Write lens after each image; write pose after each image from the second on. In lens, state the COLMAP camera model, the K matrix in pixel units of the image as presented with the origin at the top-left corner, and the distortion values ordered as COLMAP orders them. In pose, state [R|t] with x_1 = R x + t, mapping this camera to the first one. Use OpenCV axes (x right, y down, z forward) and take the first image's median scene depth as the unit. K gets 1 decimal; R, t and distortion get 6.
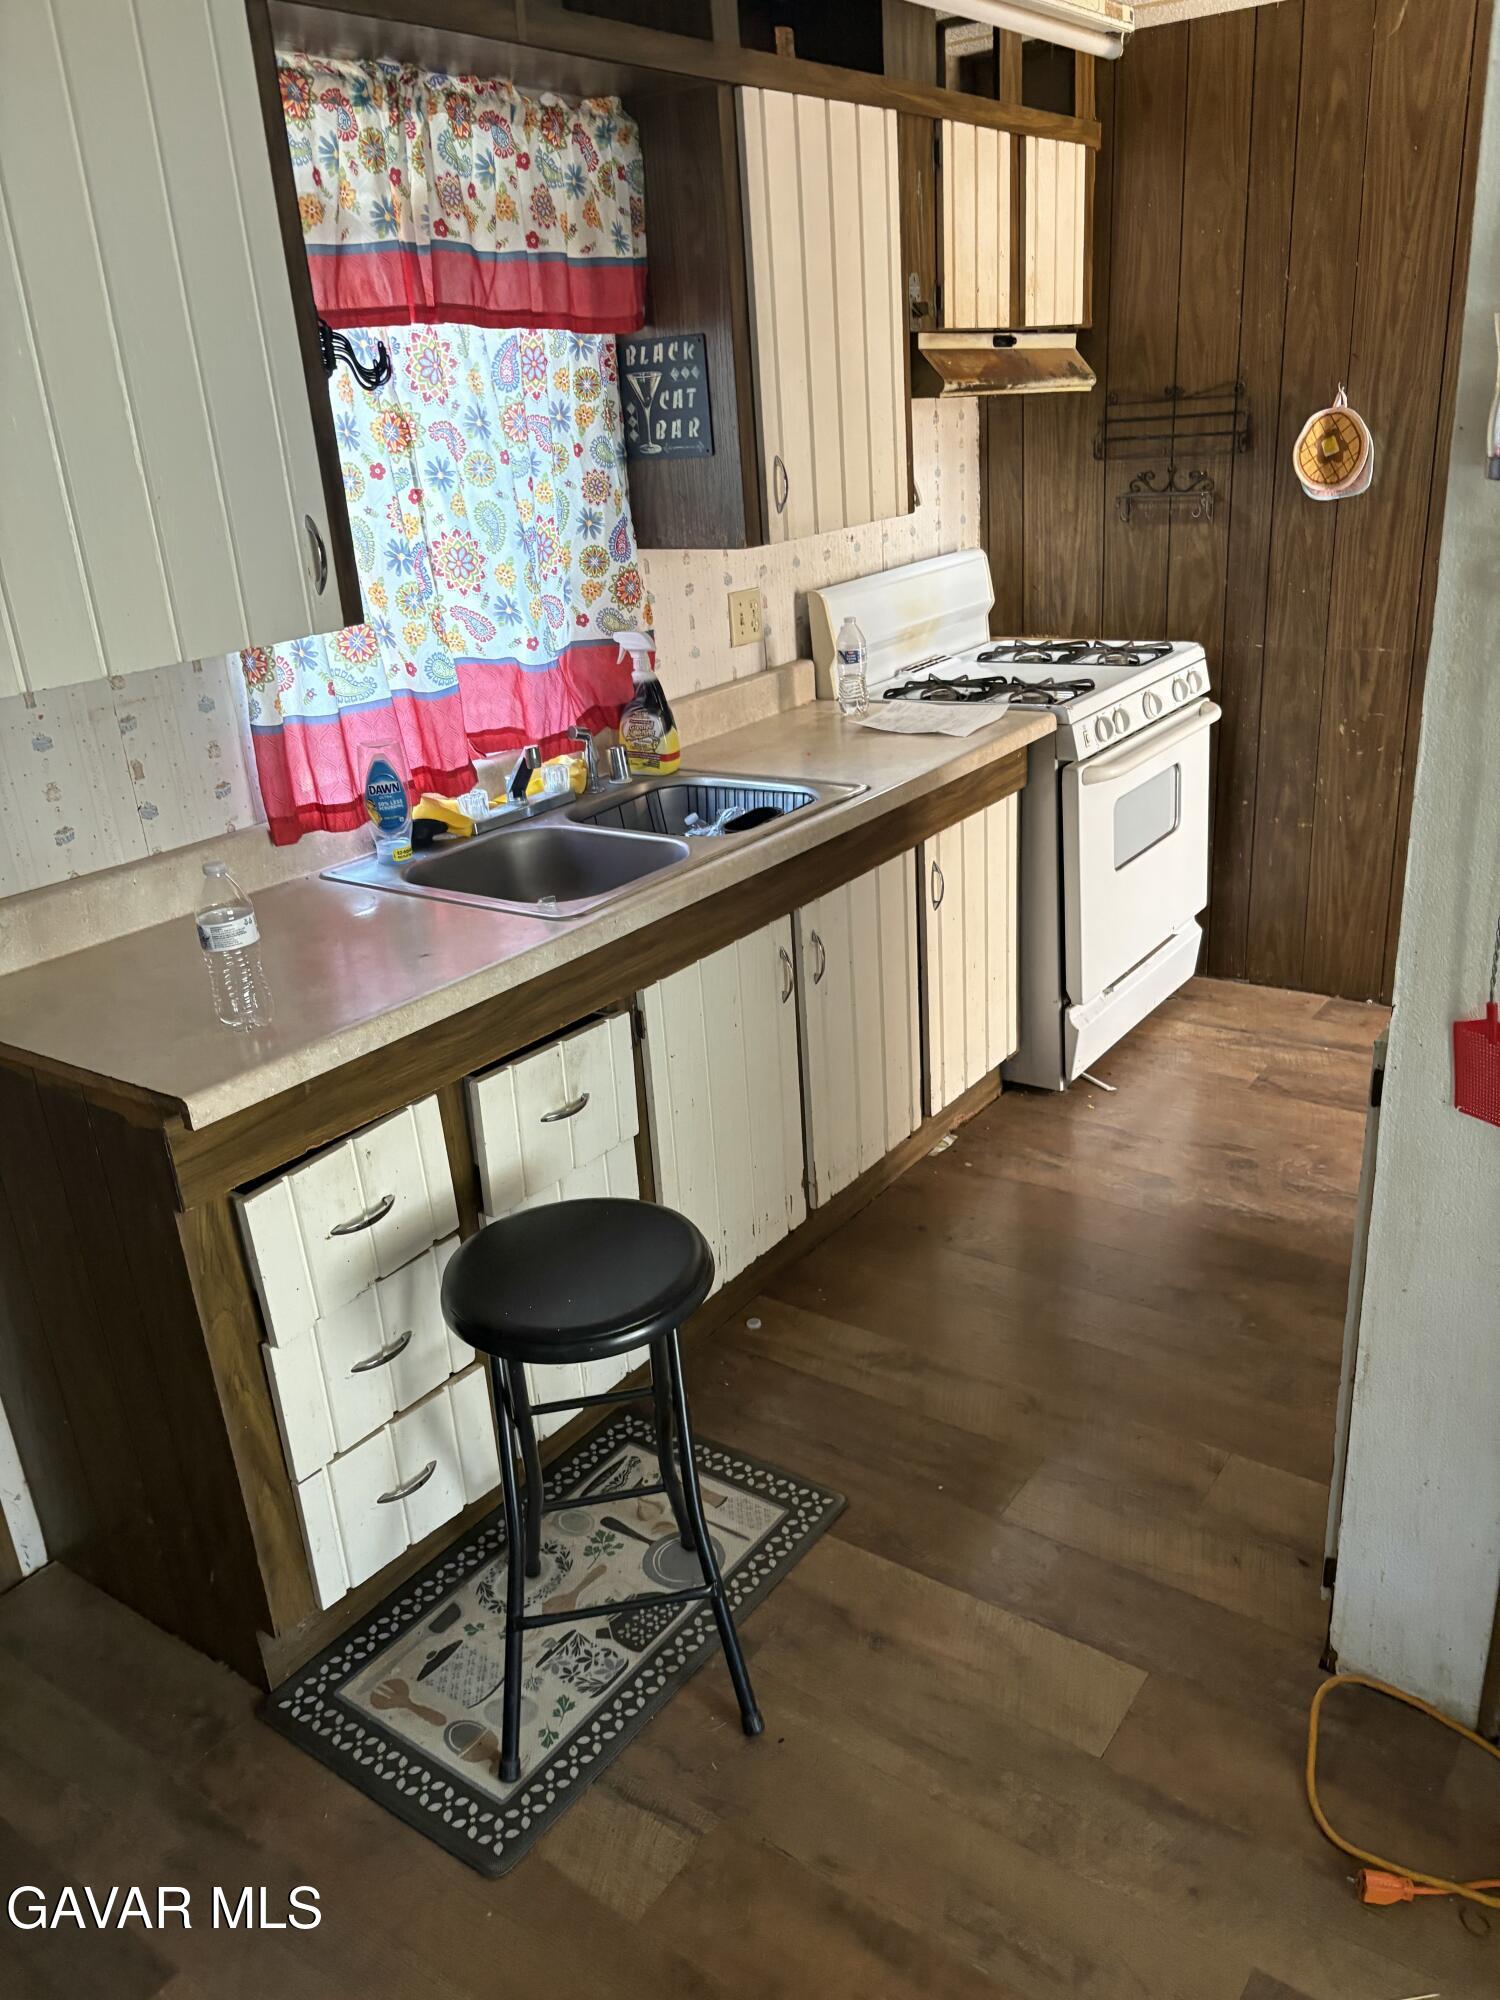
lens RADIAL K [[1518.6, 0, 735.4], [0, 1518.6, 995.4], [0, 0, 1]] dist [0.000071, -0.003910]
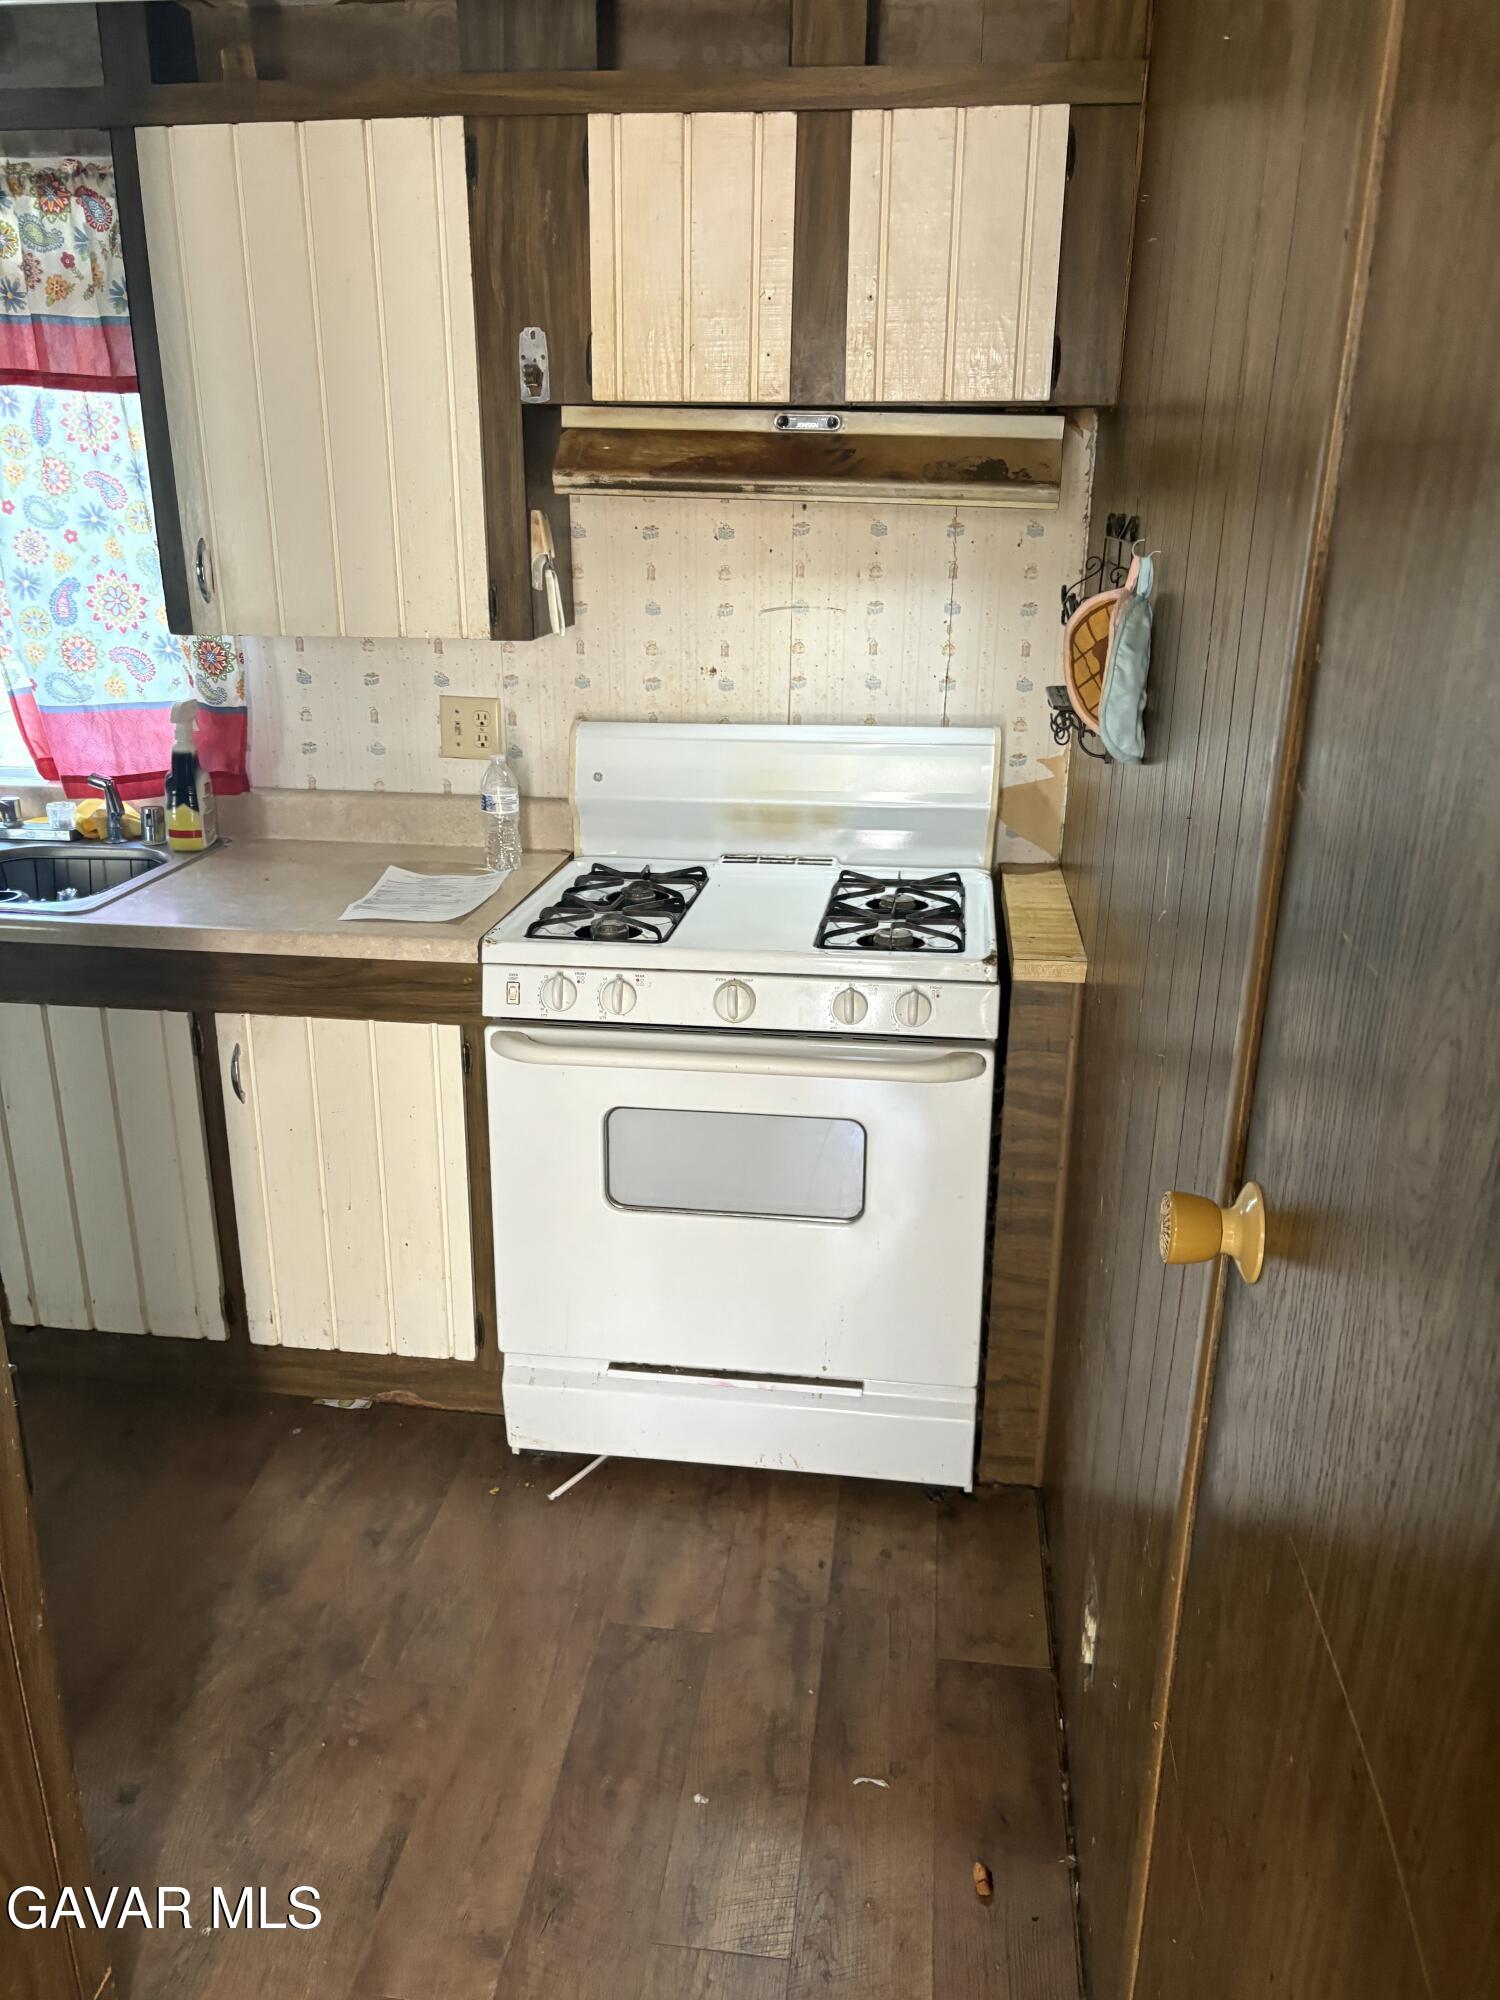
lens RADIAL K [[1518.6, 0, 735.4], [0, 1518.6, 995.4], [0, 0, 1]] dist [0.000071, -0.003910]
pose [[0.476046, 0.351817, -0.805981, 0.859536], [-0.363784, 0.913181, 0.183745, -0.341310], [0.800651, 0.205732, 0.562701, 0.711994]]
